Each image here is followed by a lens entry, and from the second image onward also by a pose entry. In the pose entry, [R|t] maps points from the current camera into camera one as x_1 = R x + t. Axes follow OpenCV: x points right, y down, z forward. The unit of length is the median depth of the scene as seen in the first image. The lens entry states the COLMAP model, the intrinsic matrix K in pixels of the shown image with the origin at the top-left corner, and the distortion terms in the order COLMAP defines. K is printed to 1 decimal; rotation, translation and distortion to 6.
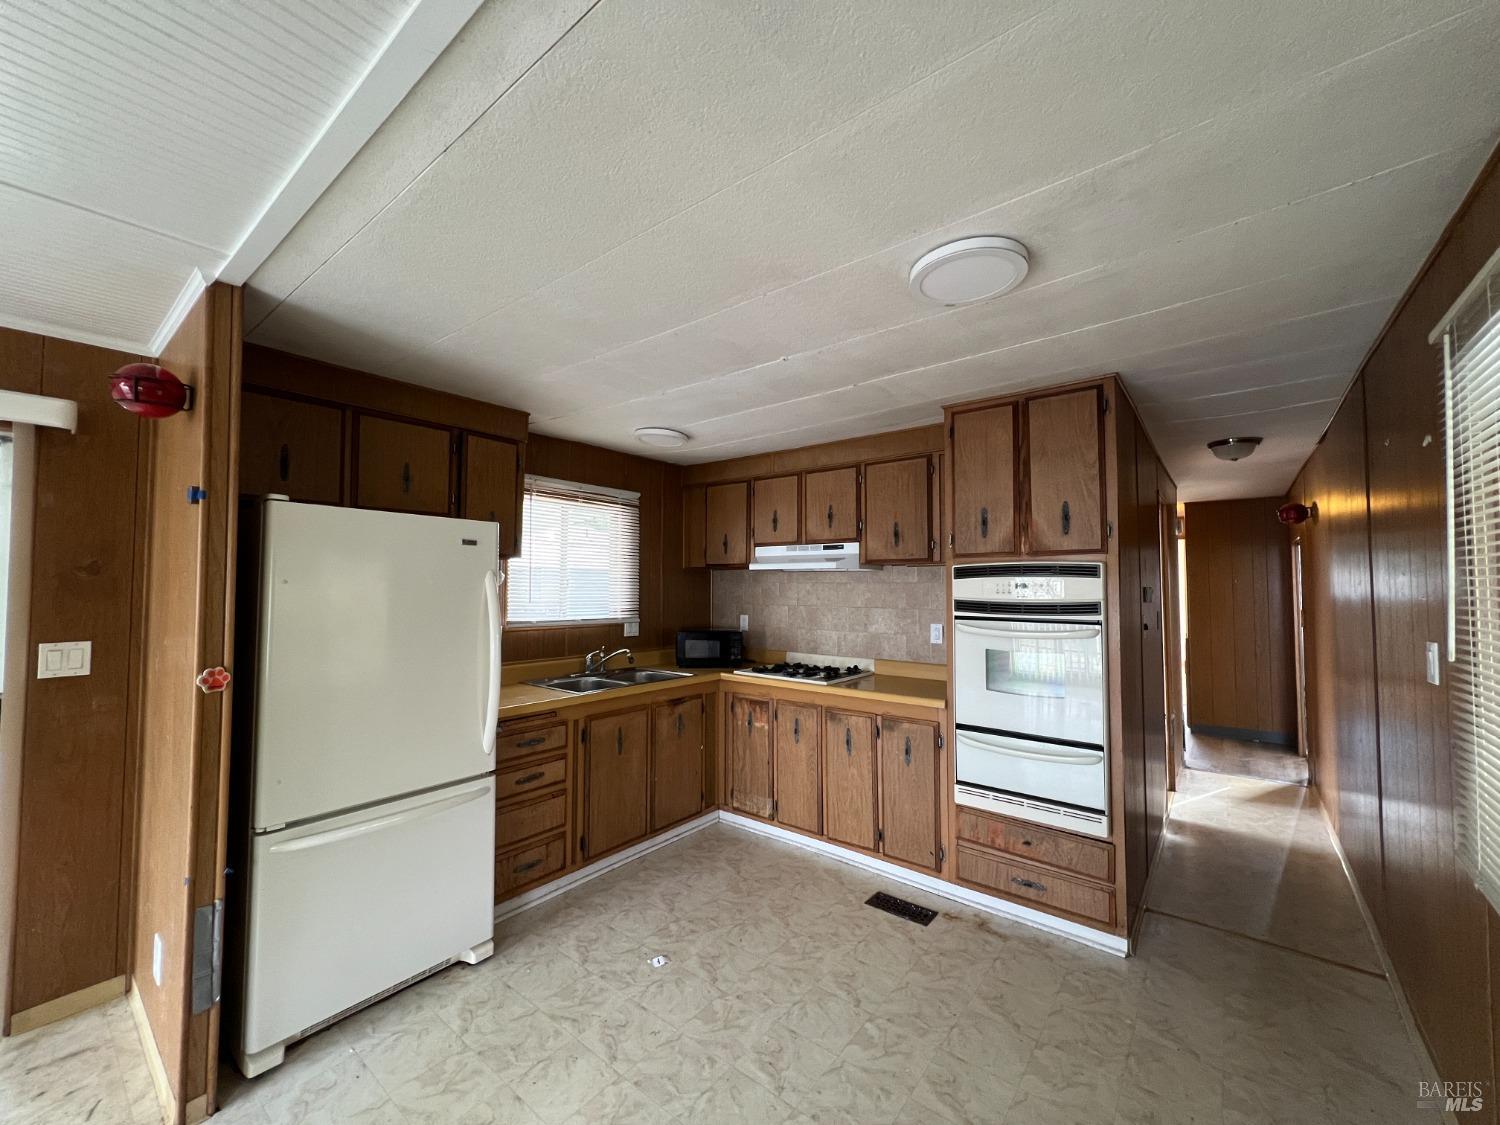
lens RADIAL K [[599.5, 0, 761.2], [0, 599.5, 558.8], [0, 0, 1]] dist [0.001861, -0.000264]
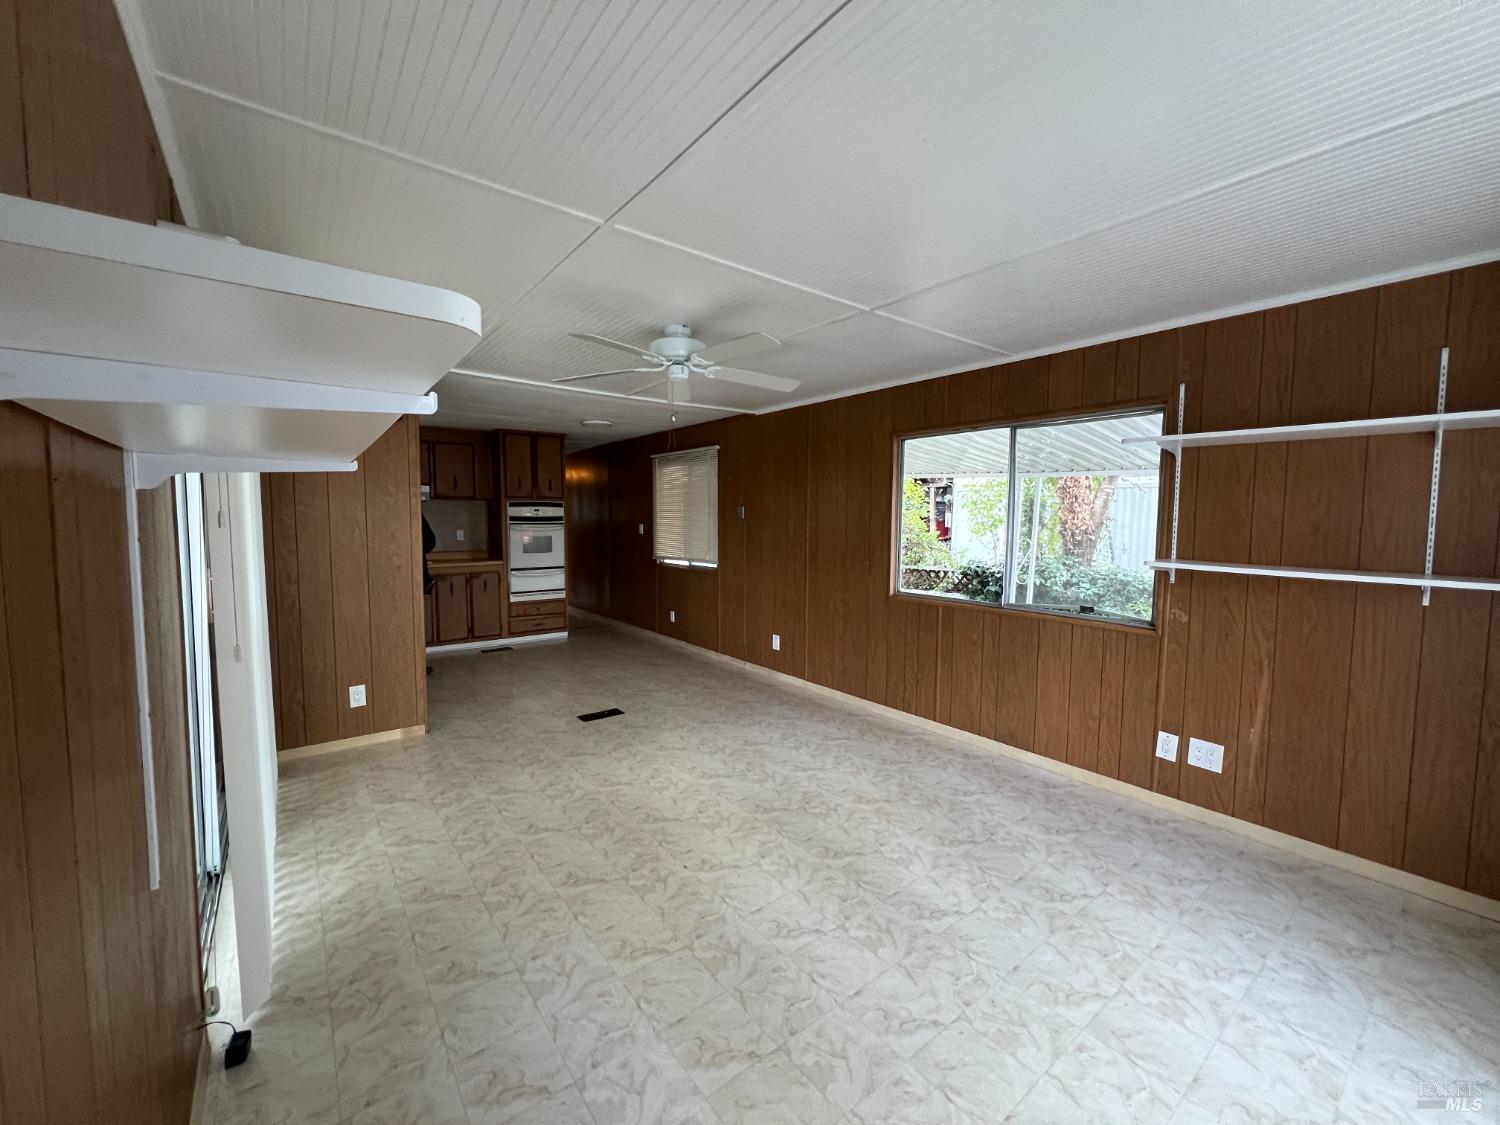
lens RADIAL K [[599.5, 0, 769.7], [0, 599.5, 560.5], [0, 0, 1]] dist [0.001861, -0.000264]
pose [[0.205286, -0.072788, 0.975992, -1.664902], [-0.043098, 0.995591, 0.083315, 0.002641], [-0.977753, -0.059167, 0.201244, -0.438305]]
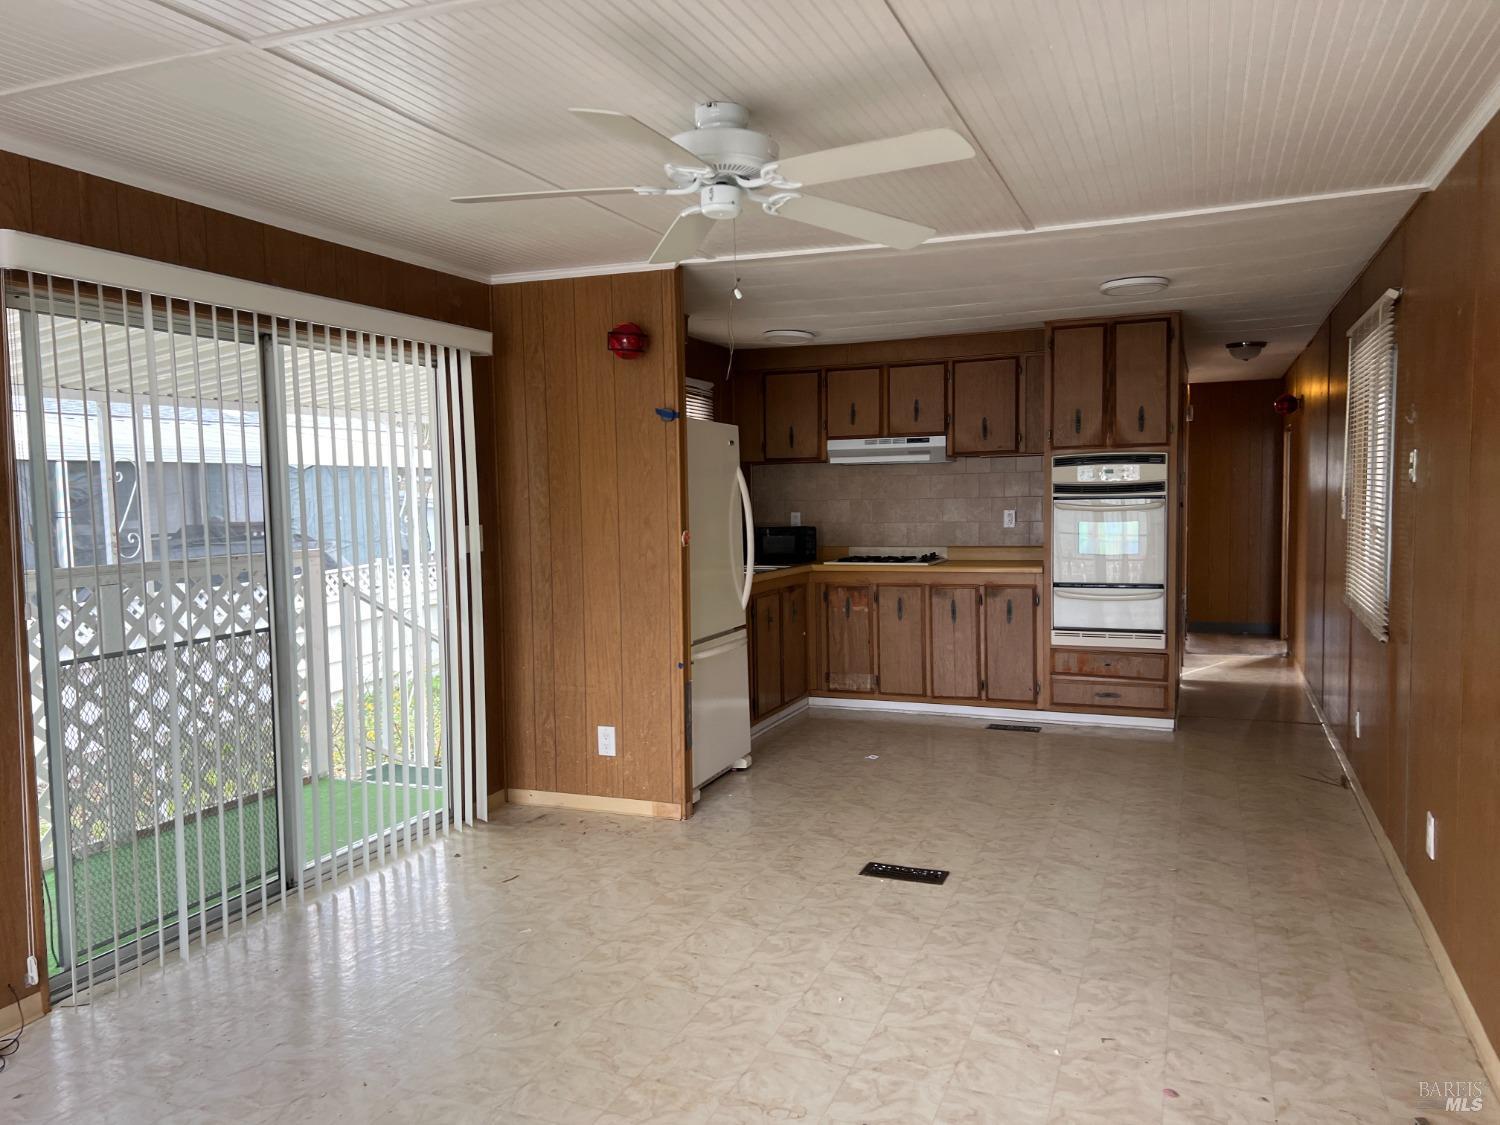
lens RADIAL K [[1147.8, 0, 740.1], [0, 1147.8, 569.7], [0, 0, 1]] dist [0.069617, -0.074018]
pose [[0.958642, -0.038542, 0.281993, -0.930764], [0.007808, 0.993977, 0.109308, -0.020313], [-0.284508, -0.102585, 0.953169, -1.052392]]
